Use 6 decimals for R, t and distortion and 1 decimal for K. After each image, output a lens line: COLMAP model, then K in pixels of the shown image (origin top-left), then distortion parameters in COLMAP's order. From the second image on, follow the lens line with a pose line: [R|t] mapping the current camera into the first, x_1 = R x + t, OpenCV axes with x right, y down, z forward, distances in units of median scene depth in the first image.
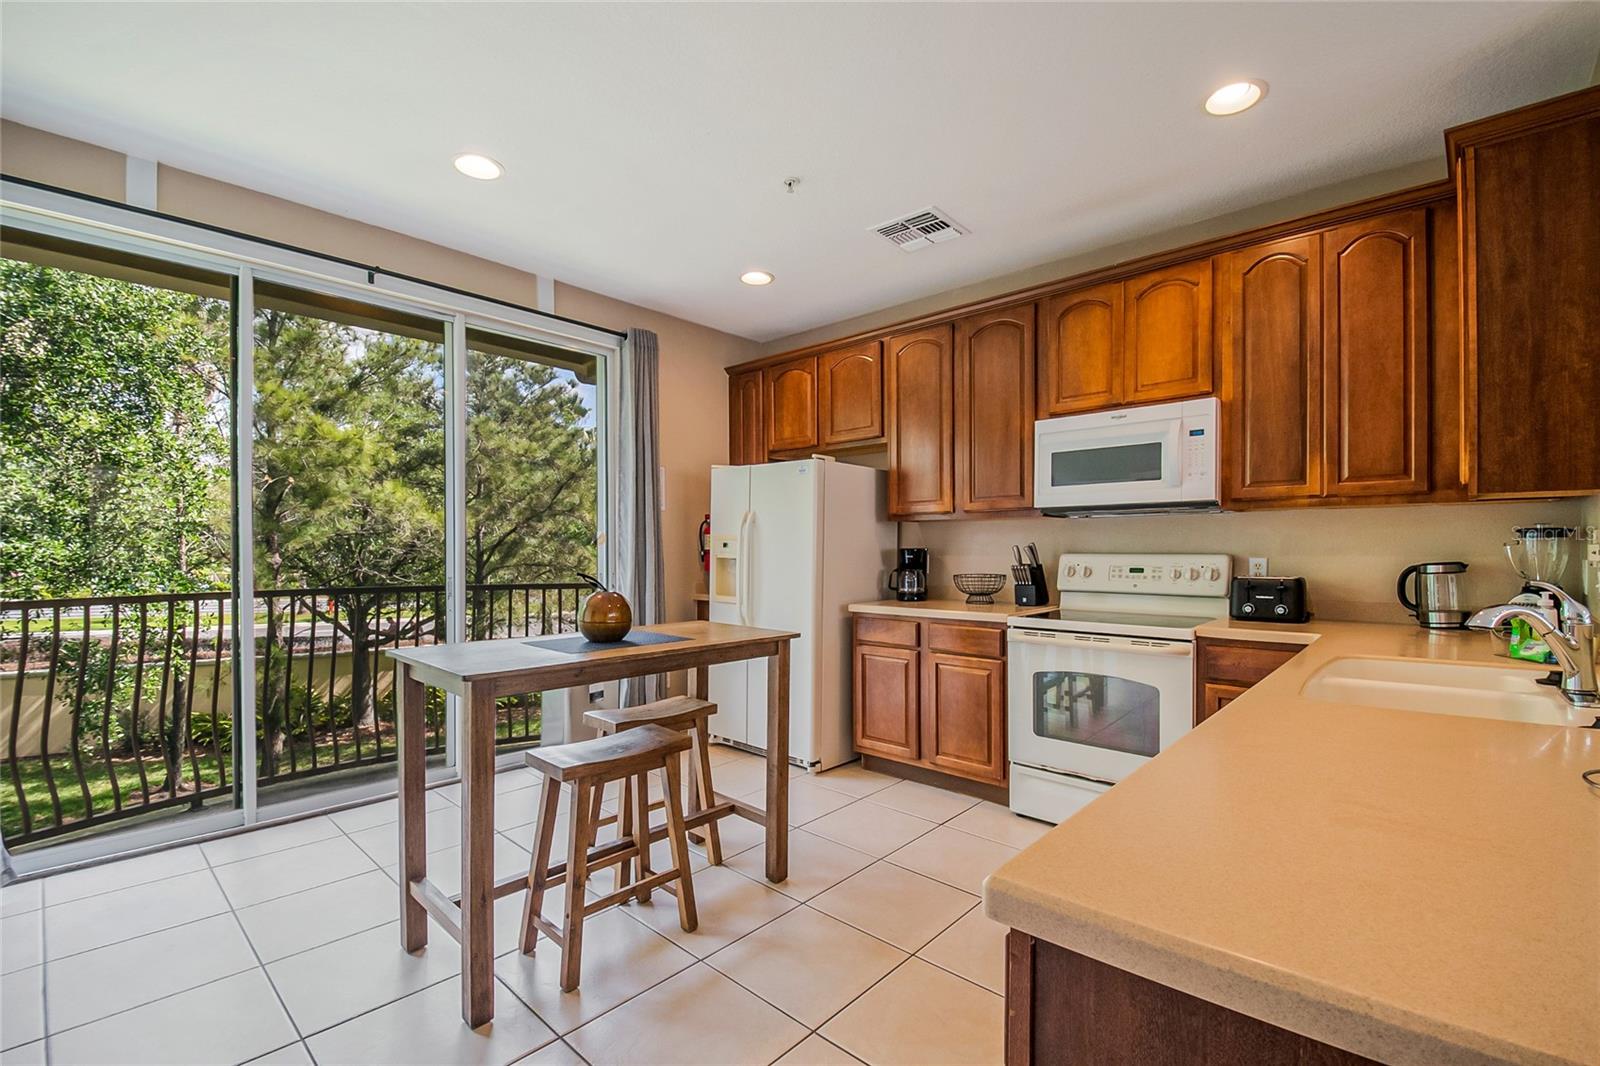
lens RADIAL K [[705.5, 0, 807.4], [0, 705.5, 557.2], [0, 0, 1]] dist [0.015605, -0.018942]
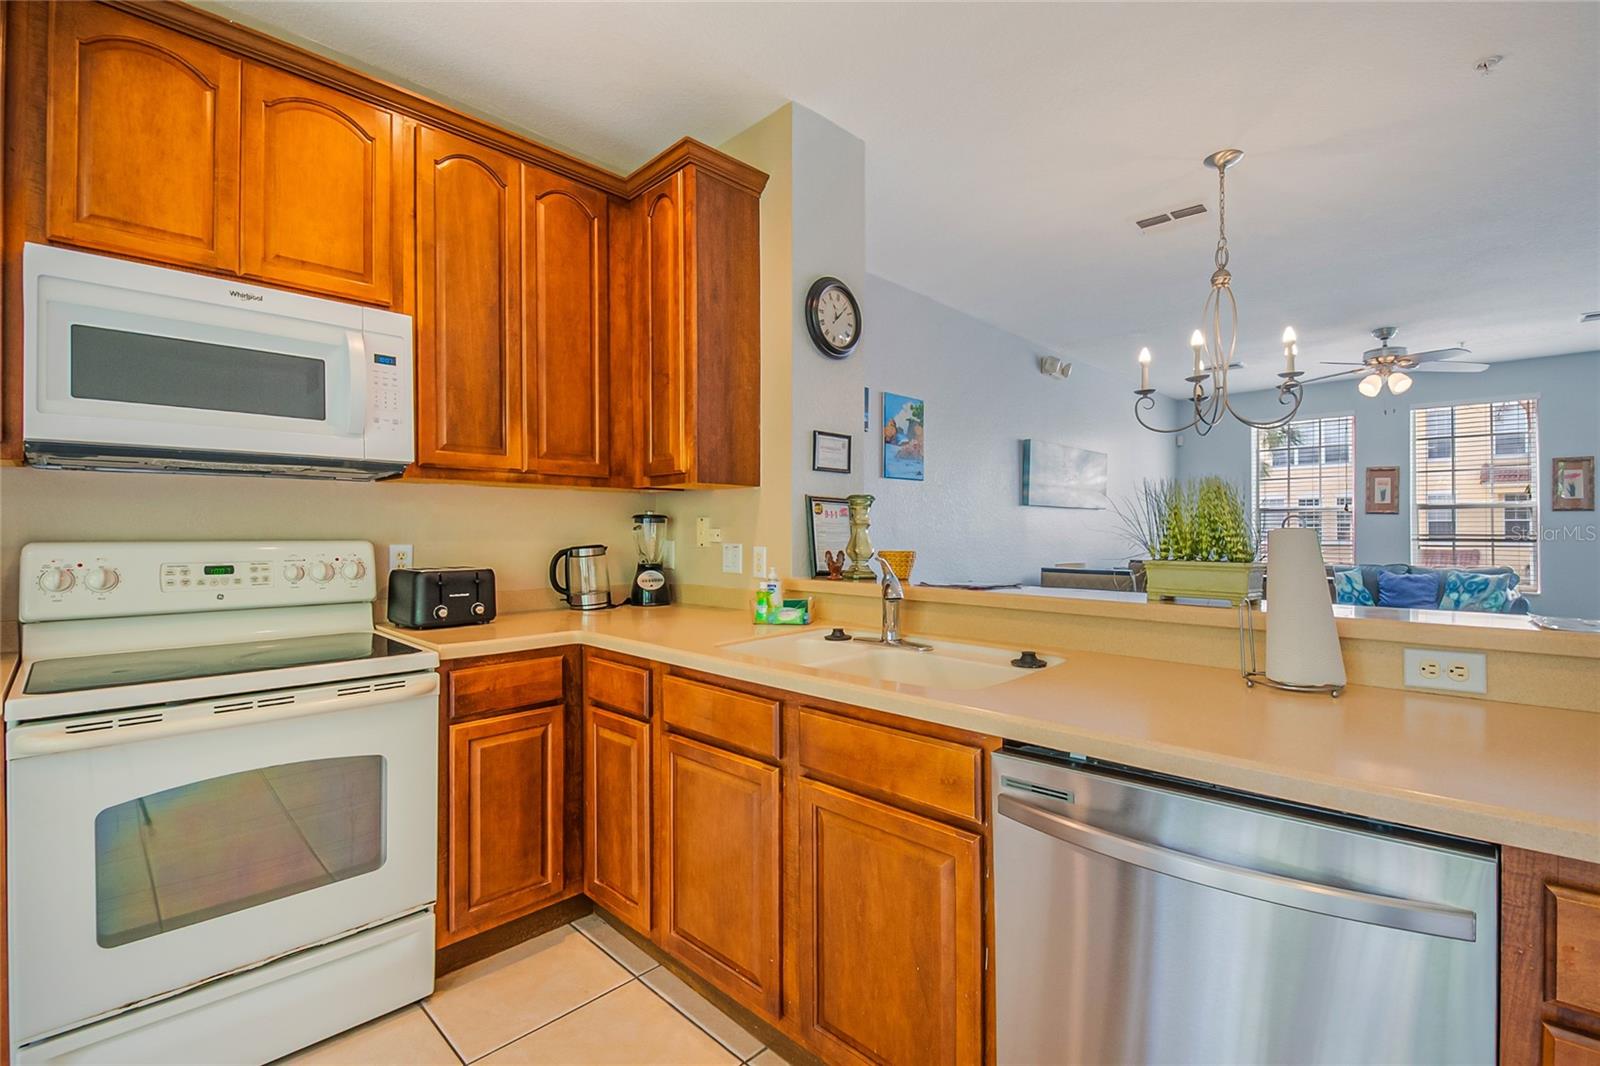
lens RADIAL K [[705.3, 0, 814.8], [0, 705.3, 534.4], [0, 0, 1]] dist [0.017095, -0.022352]
pose [[0.022164, -0.002195, 0.999752, -0.103147], [0.012605, 0.999919, 0.001916, -0.005479], [-0.999675, 0.012559, 0.022190, 0.520603]]
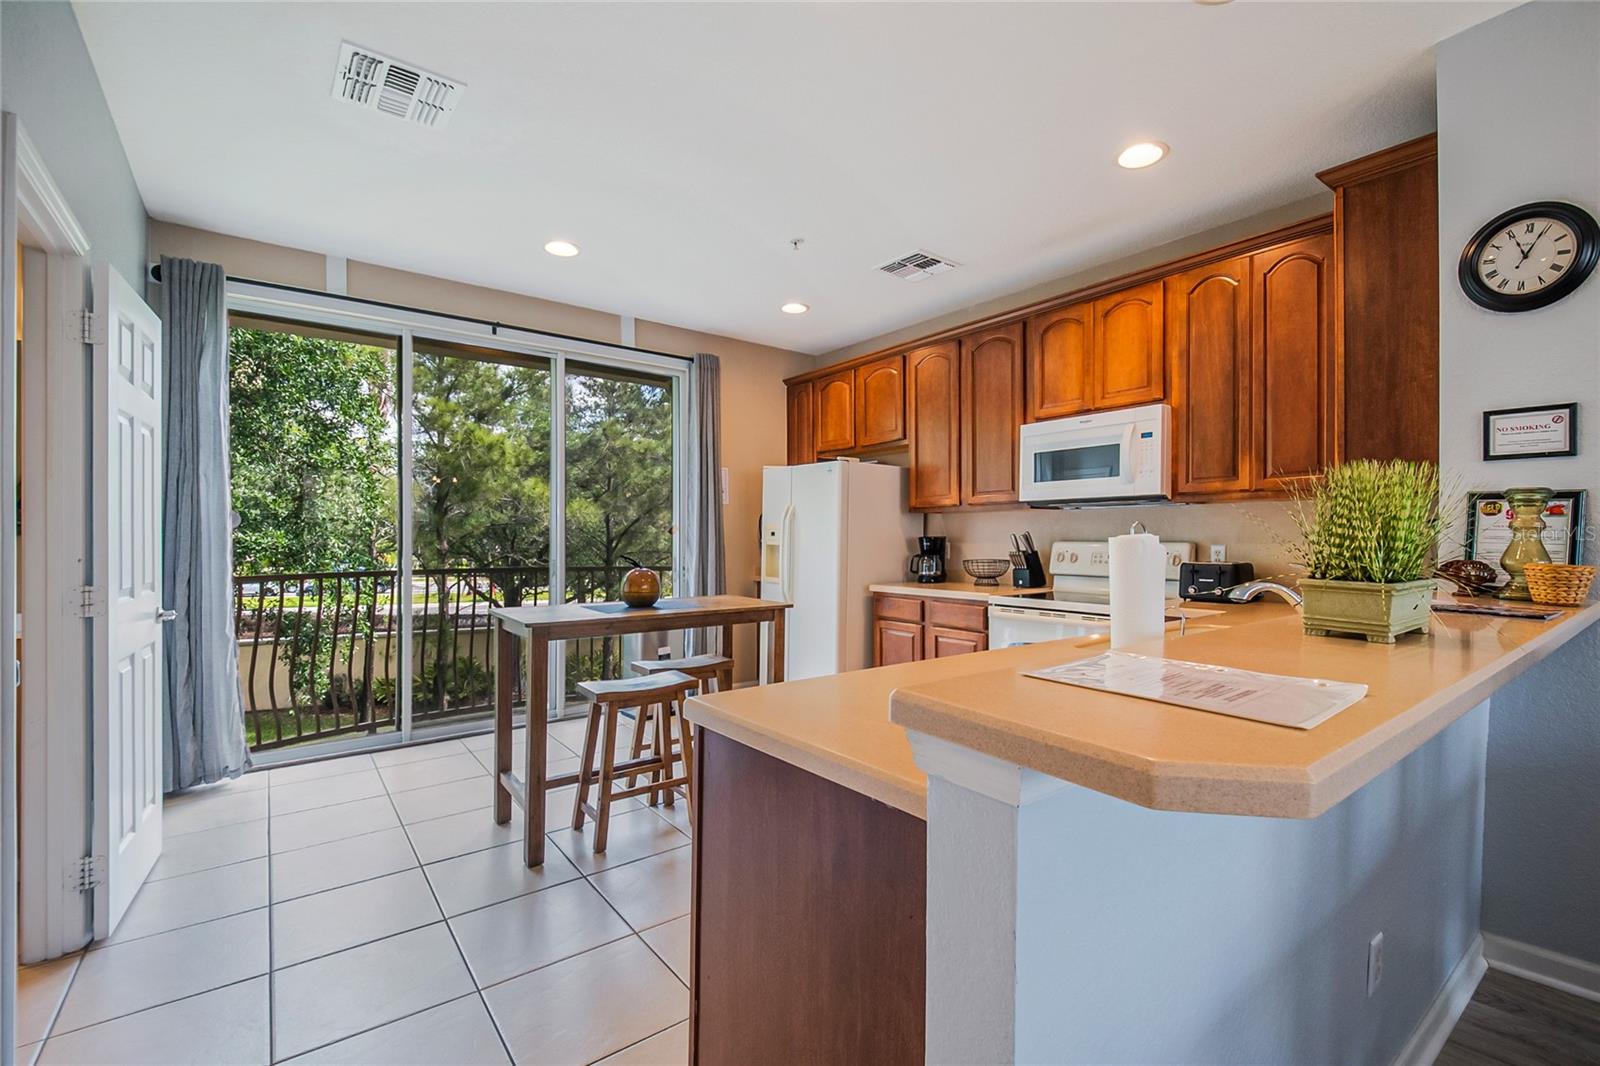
lens RADIAL K [[702.5, 0, 811.0], [0, 702.5, 542.3], [0, 0, 1]] dist [0.023883, -0.023337]
pose [[0.985271, 0.001793, -0.170988, 0.191652], [-0.002530, 0.999988, -0.004094, 0.001999], [0.170979, 0.004466, 0.985265, -0.187631]]
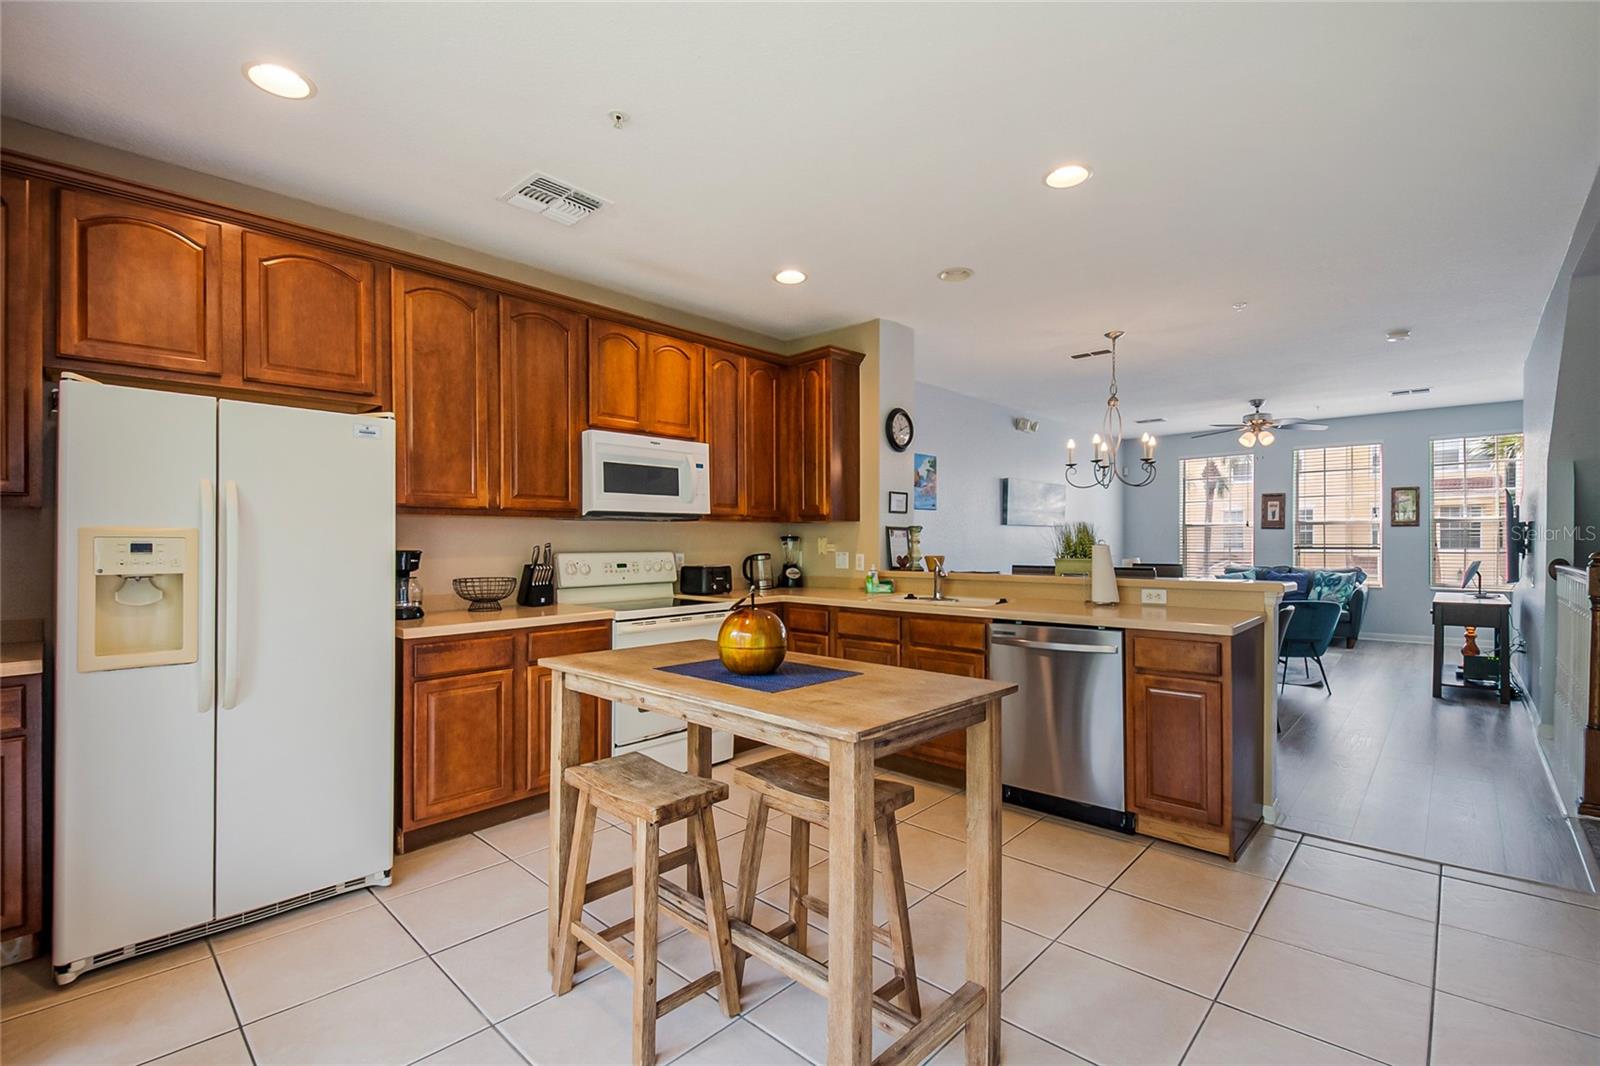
lens RADIAL K [[705.5, 0, 807.4], [0, 705.5, 557.2], [0, 0, 1]] dist [0.015605, -0.018942]
pose [[0.009258, -0.019895, 0.999759, -0.783061], [0.017222, 0.999657, 0.019733, -0.015015], [-0.999809, 0.017035, 0.009598, 0.695909]]
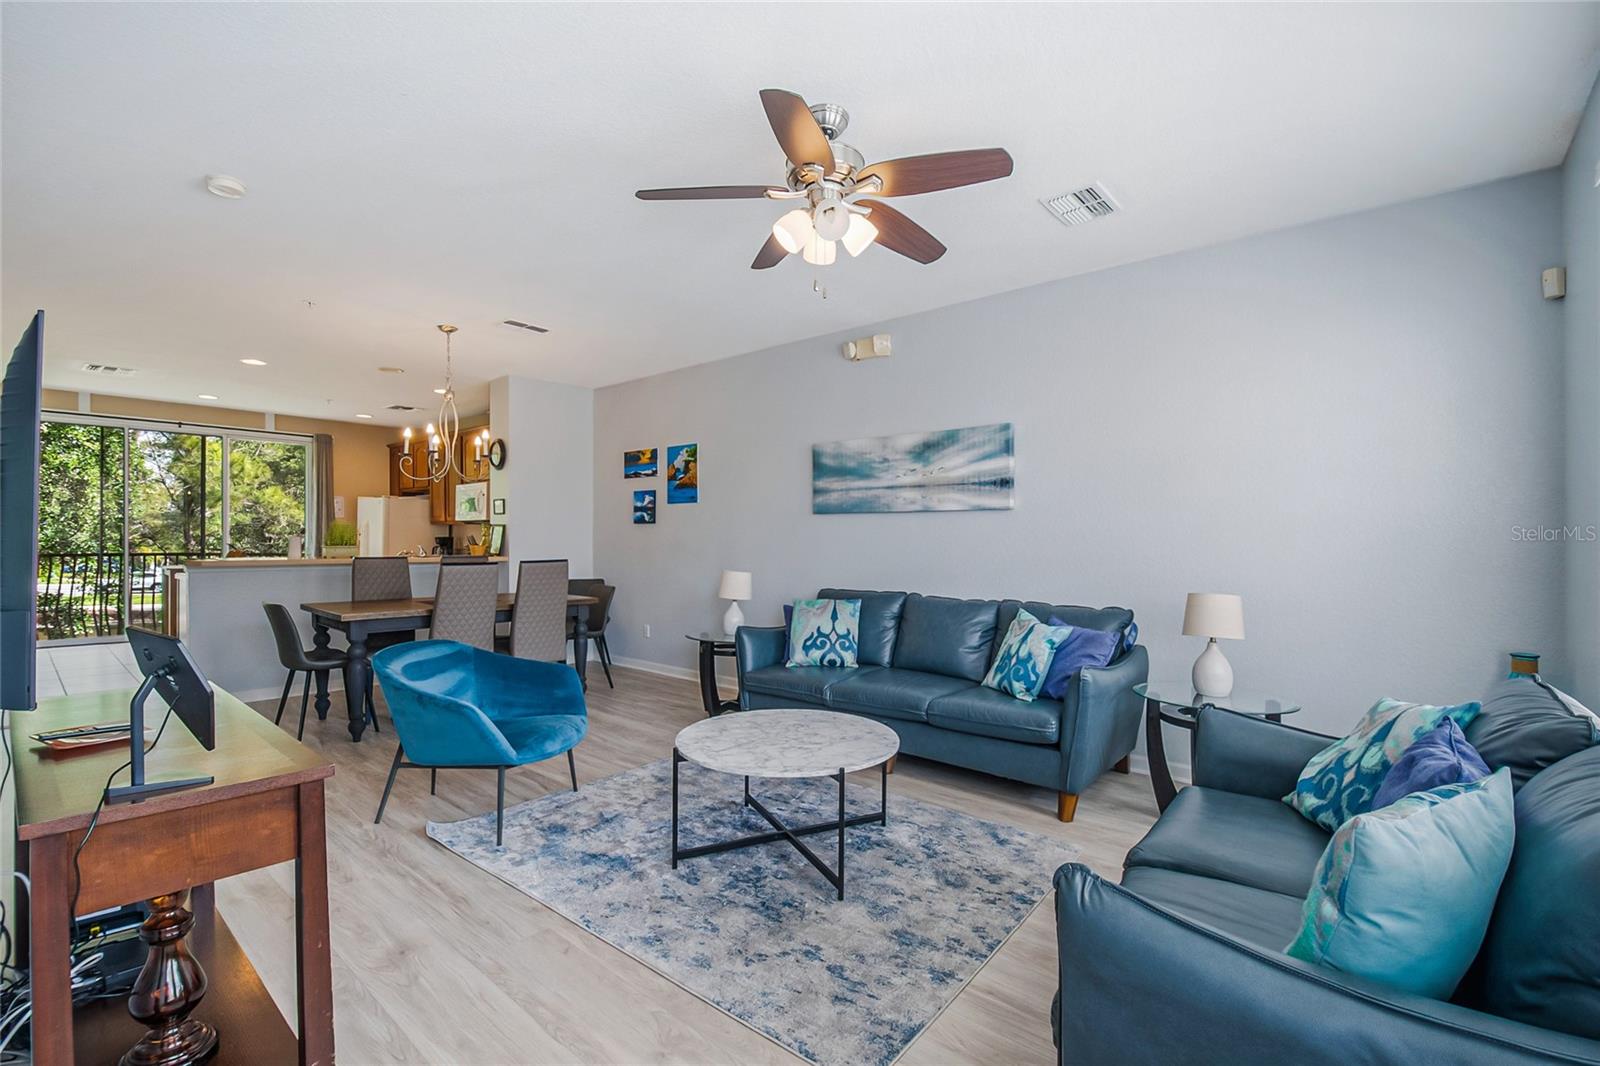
lens RADIAL K [[694.4, 0, 809.3], [0, 694.4, 538.5], [0, 0, 1]] dist [0.032343, -0.031639]
pose [[0.999429, 0.008927, 0.032587, 1.518855], [-0.008543, 0.999893, -0.011899, 0.010603], [-0.032690, 0.011614, 0.999398, -1.512306]]
